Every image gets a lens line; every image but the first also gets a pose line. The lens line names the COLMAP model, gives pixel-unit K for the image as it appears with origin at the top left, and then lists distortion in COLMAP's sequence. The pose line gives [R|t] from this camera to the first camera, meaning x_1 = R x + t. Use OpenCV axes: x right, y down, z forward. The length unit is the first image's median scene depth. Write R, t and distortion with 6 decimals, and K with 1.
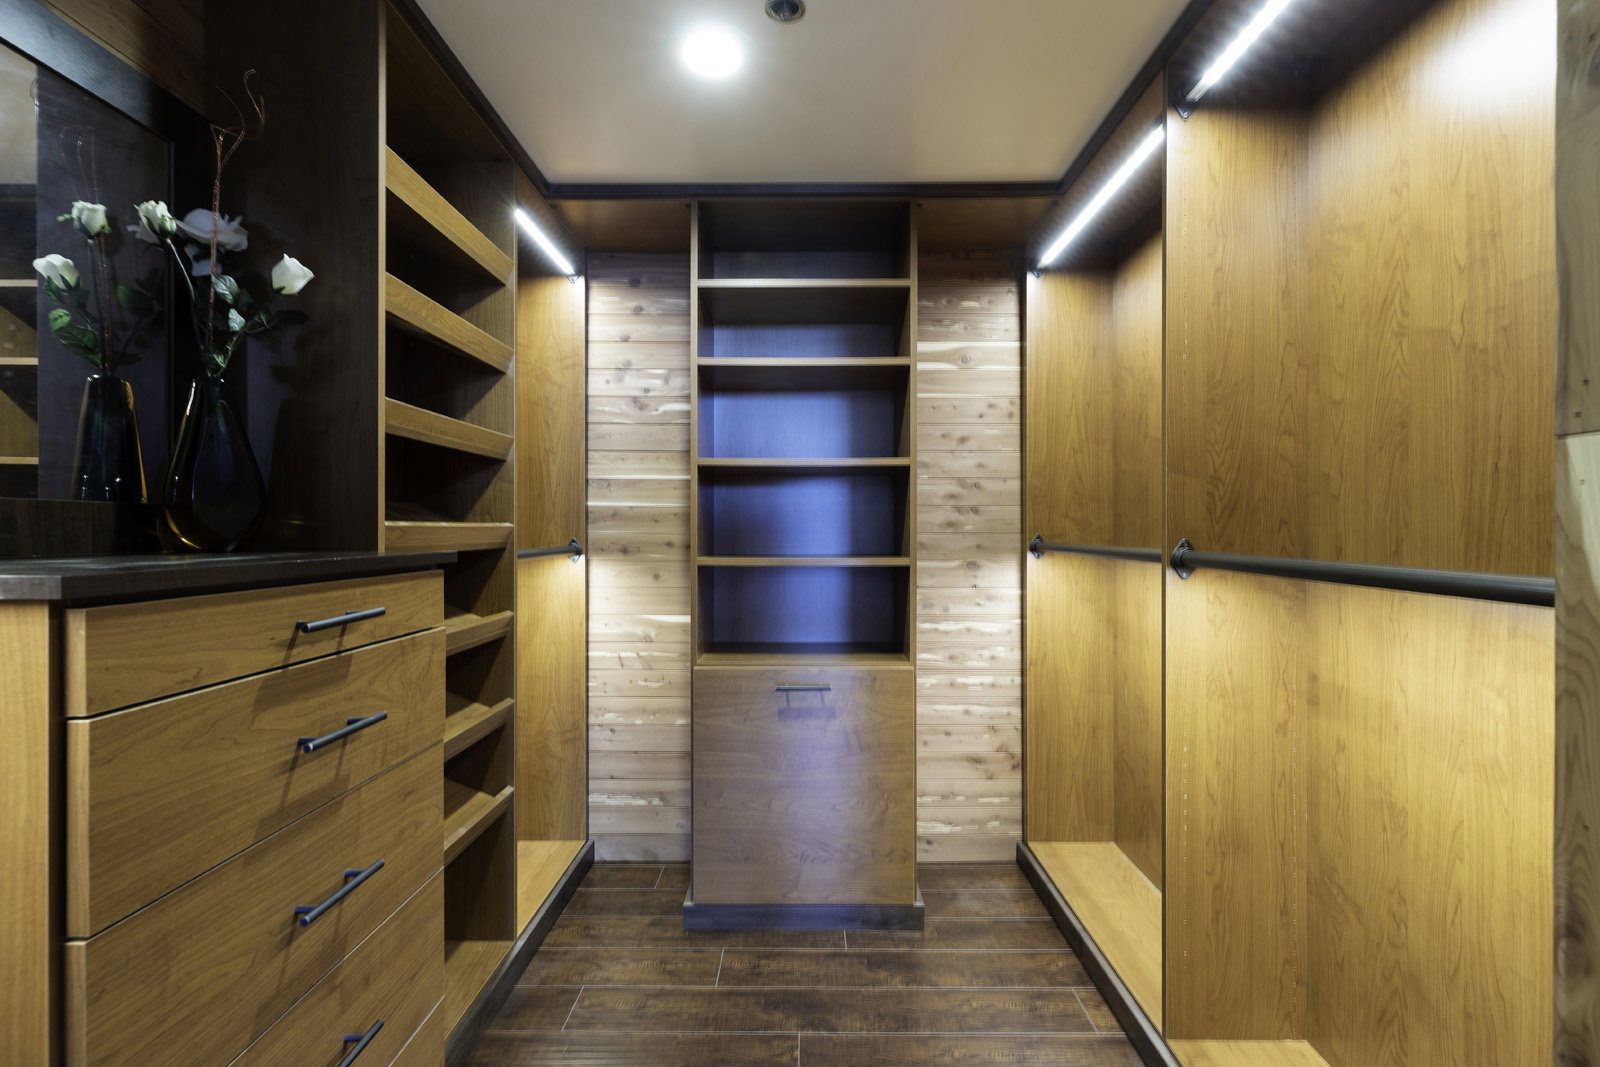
lens RADIAL K [[715.2, 0, 808.5], [0, 715.2, 518.2], [0, 0, 1]] dist [-0.000057, -0.000030]
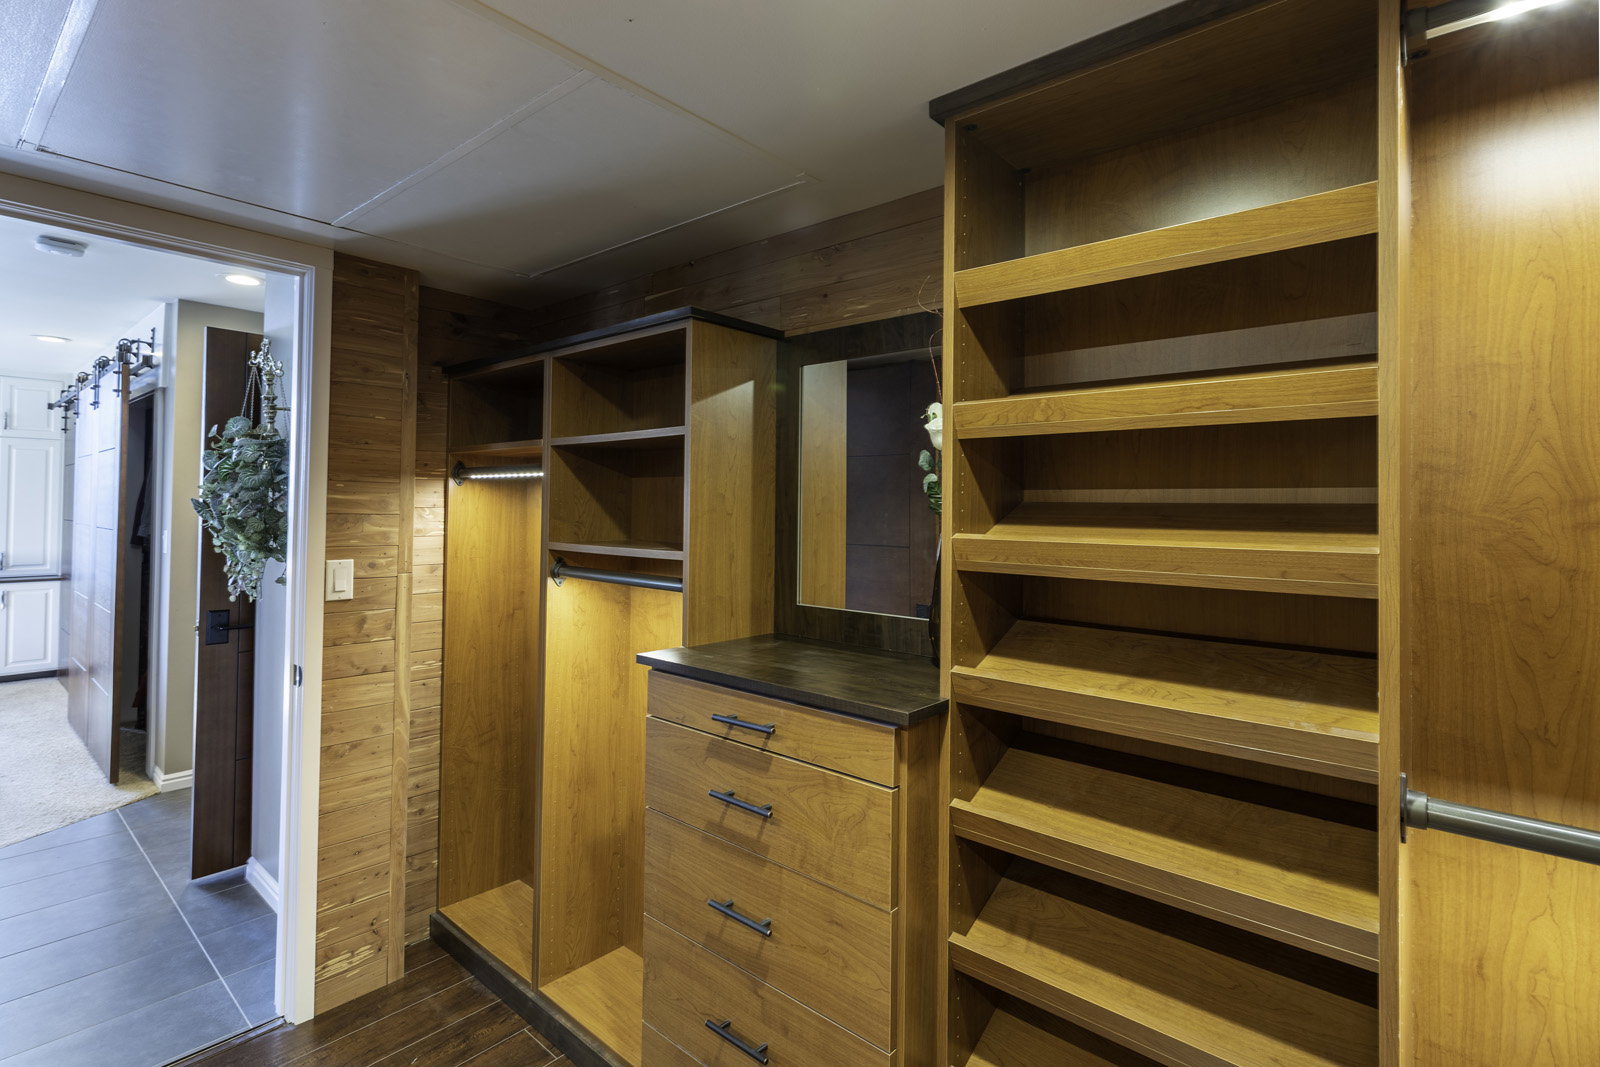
lens RADIAL K [[715.2, 0, 808.5], [0, 715.2, 518.2], [0, 0, 1]] dist [-0.000057, -0.000030]
pose [[-0.632249, -0.018900, -0.774534, 0.359801], [-0.012856, 0.999821, -0.013903, -0.240029], [0.774658, 0.001167, -0.632379, 1.962378]]
